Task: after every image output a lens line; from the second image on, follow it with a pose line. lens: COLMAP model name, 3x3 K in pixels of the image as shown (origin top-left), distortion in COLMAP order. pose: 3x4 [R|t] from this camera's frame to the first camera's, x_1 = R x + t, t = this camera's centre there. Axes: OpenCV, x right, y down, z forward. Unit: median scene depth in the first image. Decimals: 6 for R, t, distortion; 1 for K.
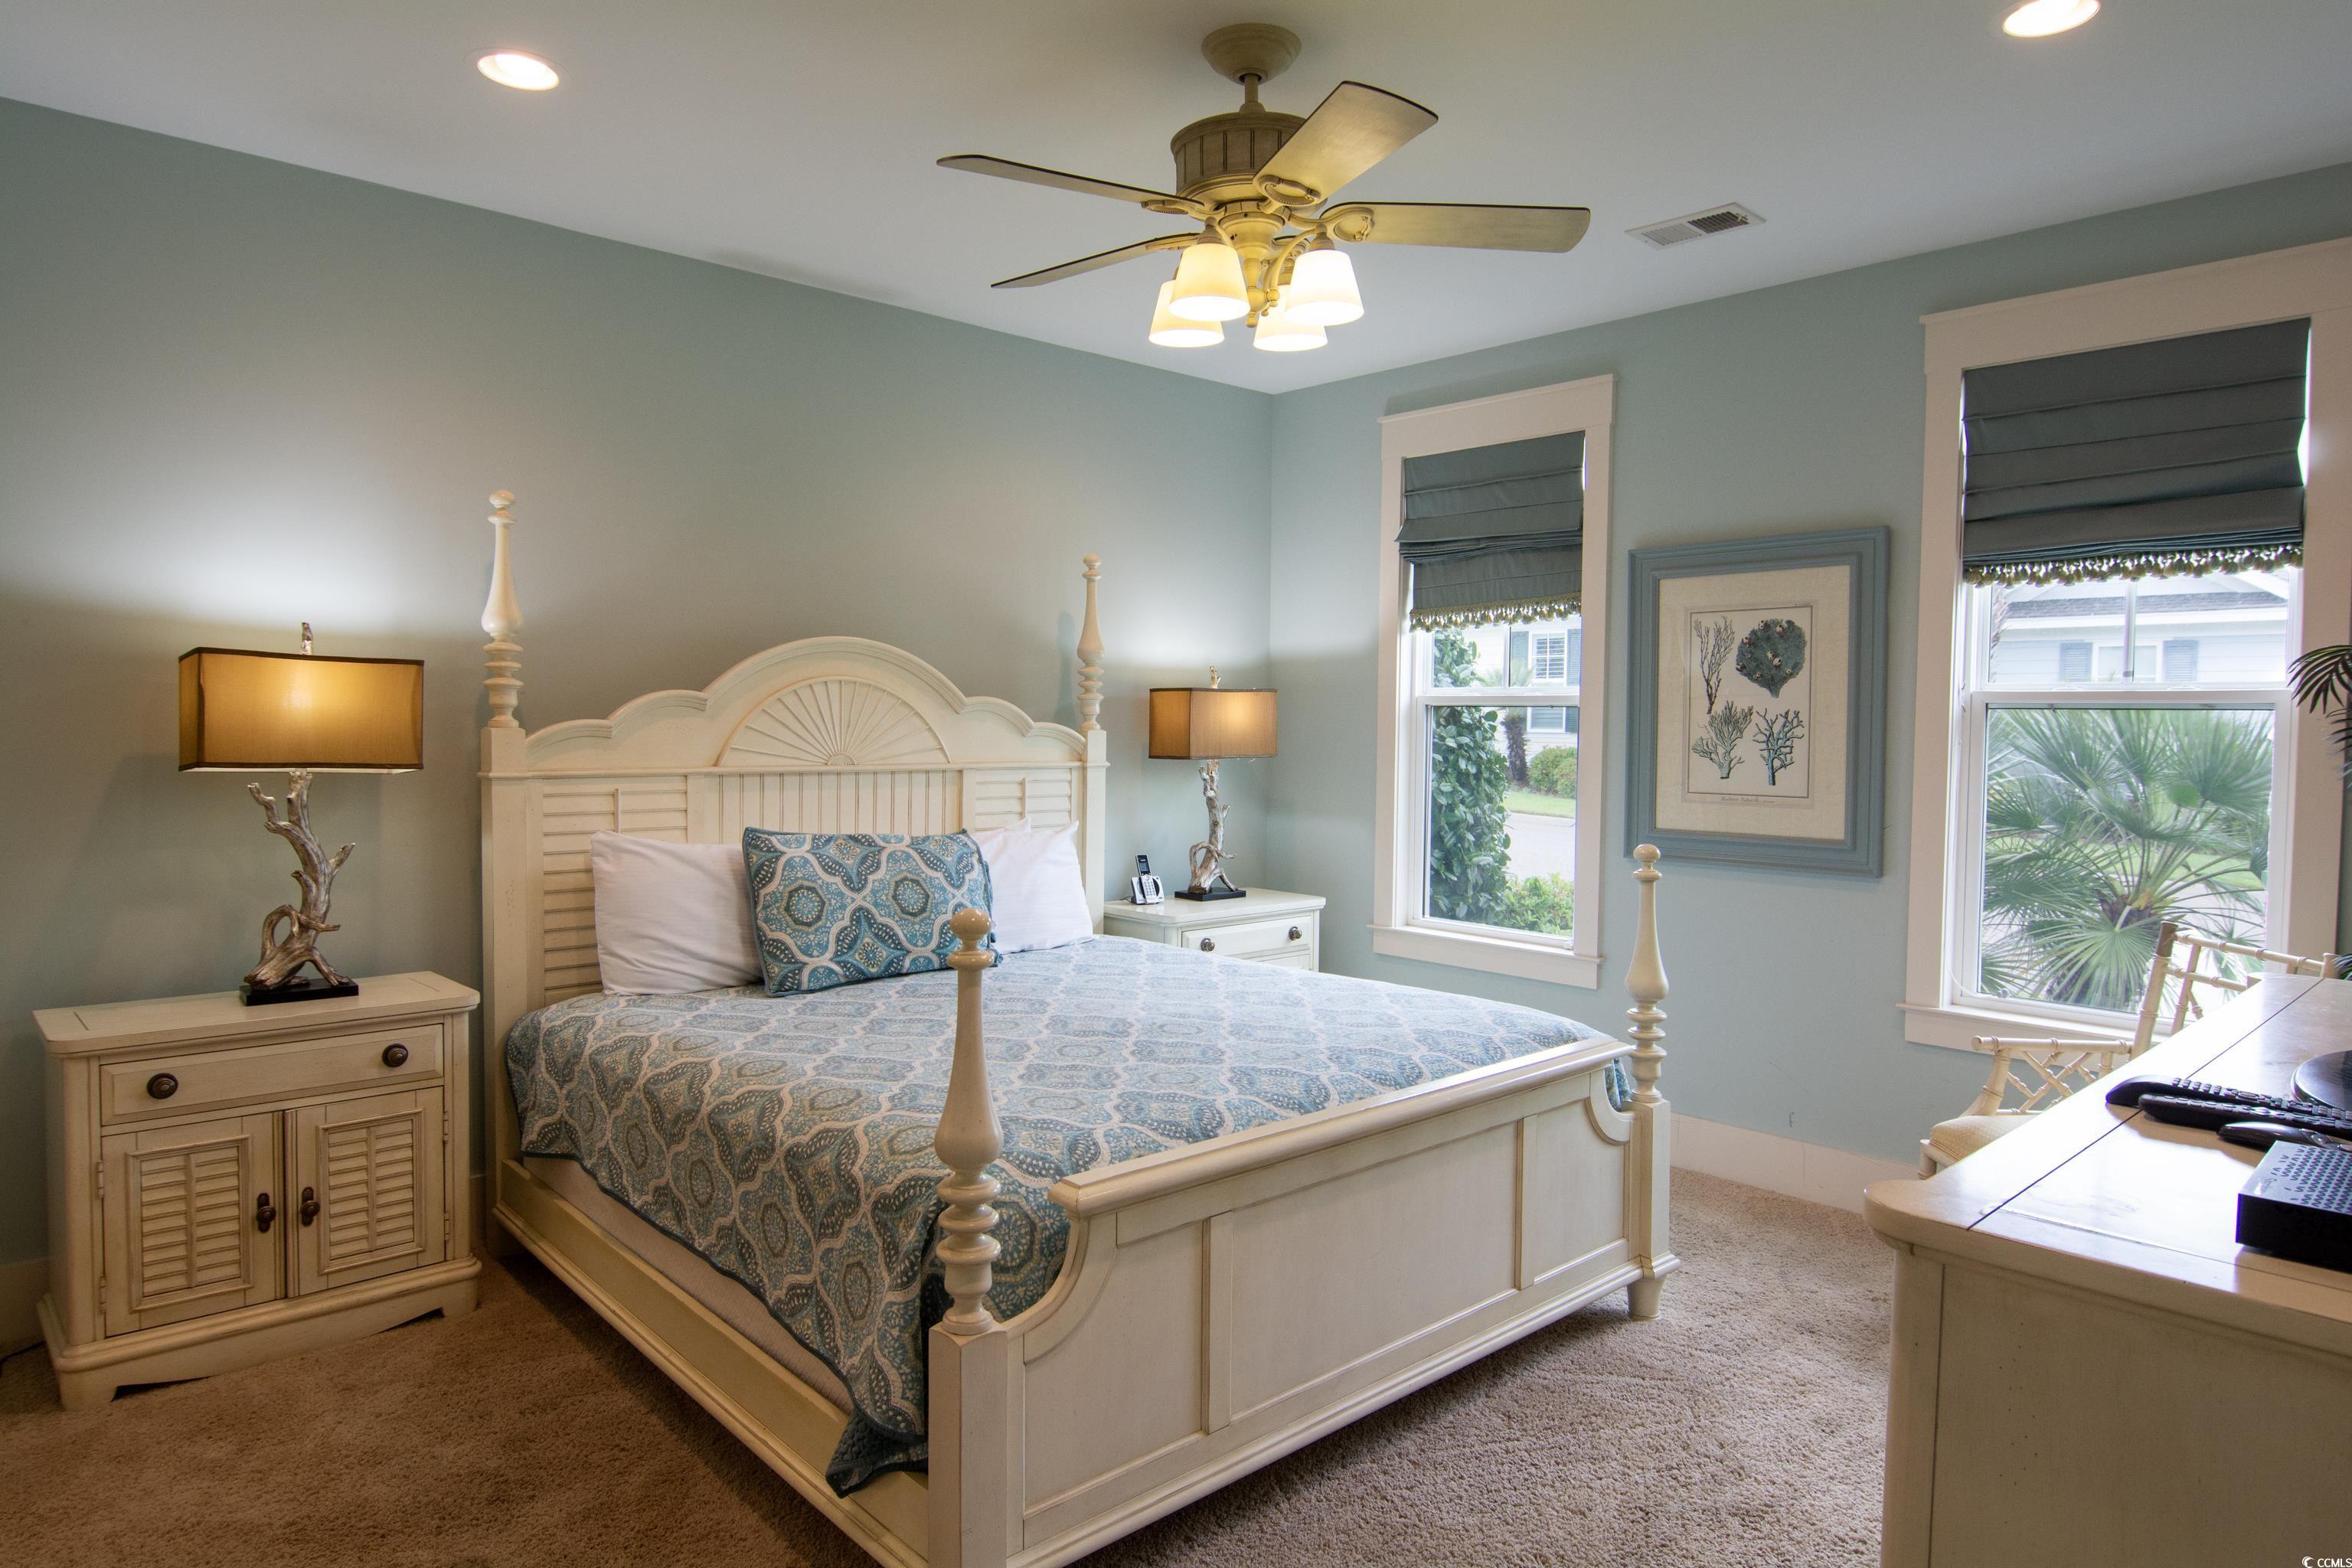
lens RADIAL K [[1402.5, 0, 1166.3], [0, 1402.5, 774.0], [0, 0, 1]] dist [-0.000216, -0.015366]
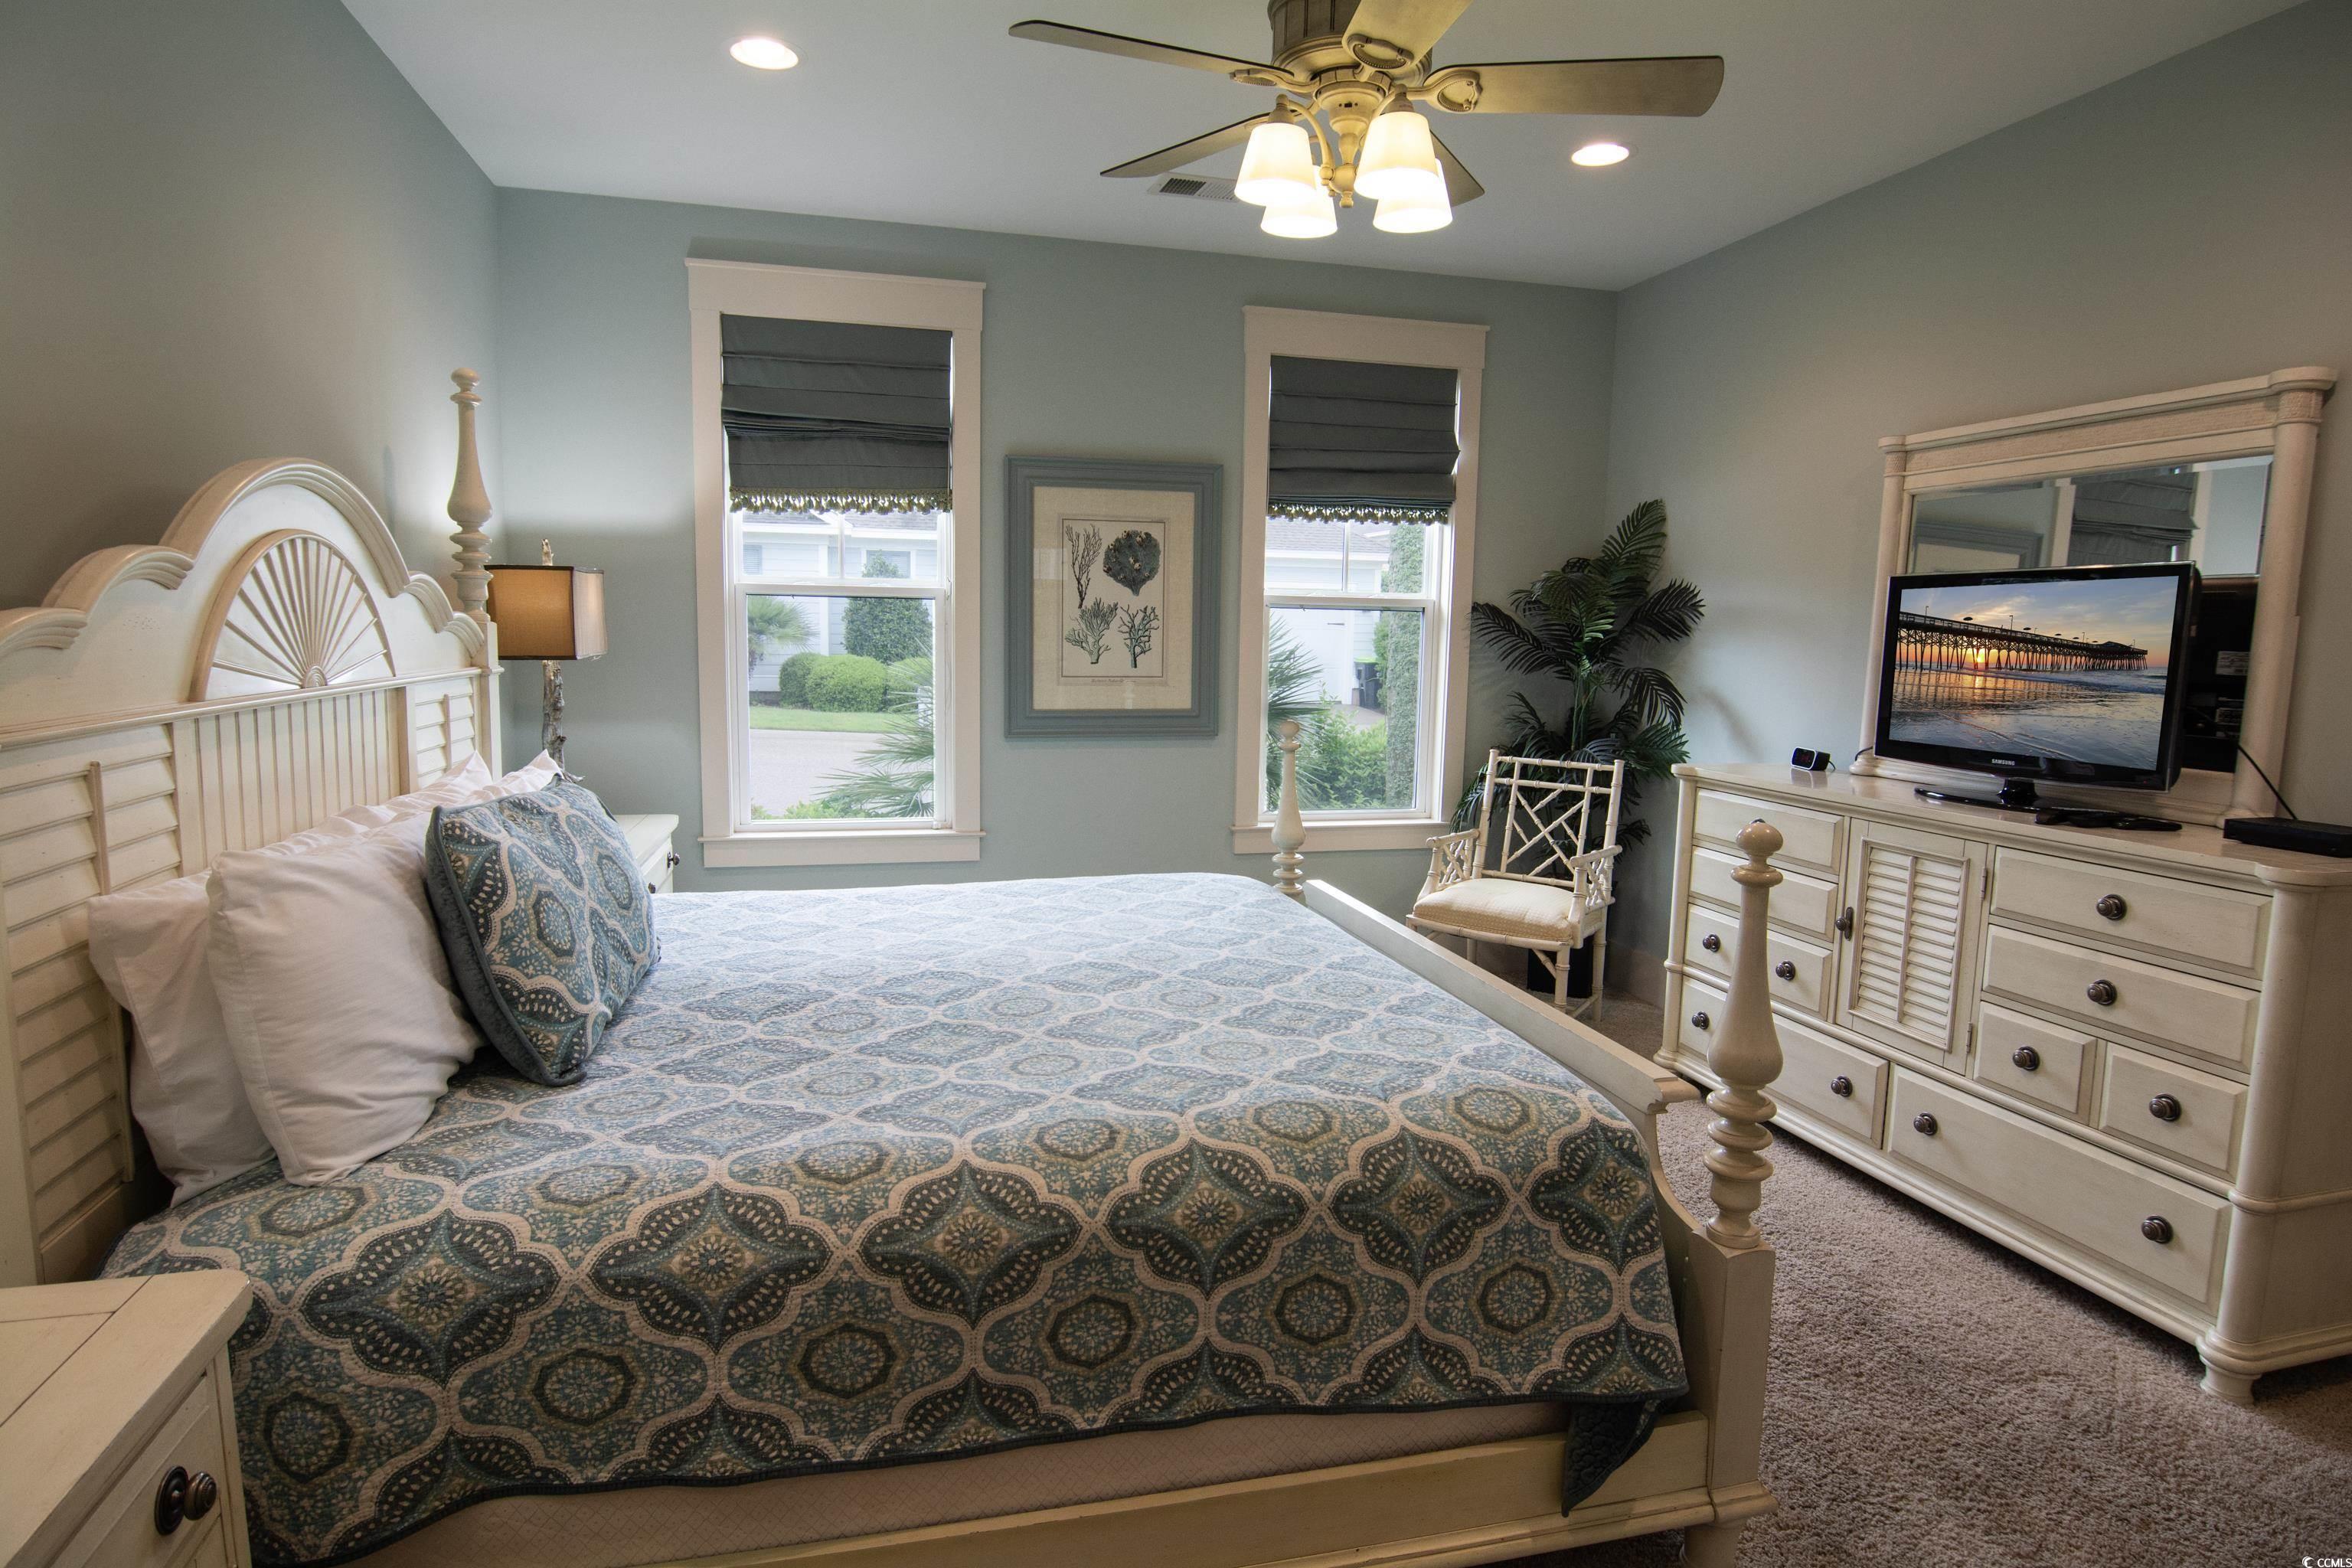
lens RADIAL K [[1249.4, 0, 1166.7], [0, 1249.4, 774.1], [0, 0, 1]] dist [-0.011857, -0.006689]
pose [[0.474418, -0.107545, 0.873706, -0.517176], [0.020999, 0.993609, 0.110902, -0.020226], [-0.880049, -0.034267, 0.473644, 0.455595]]
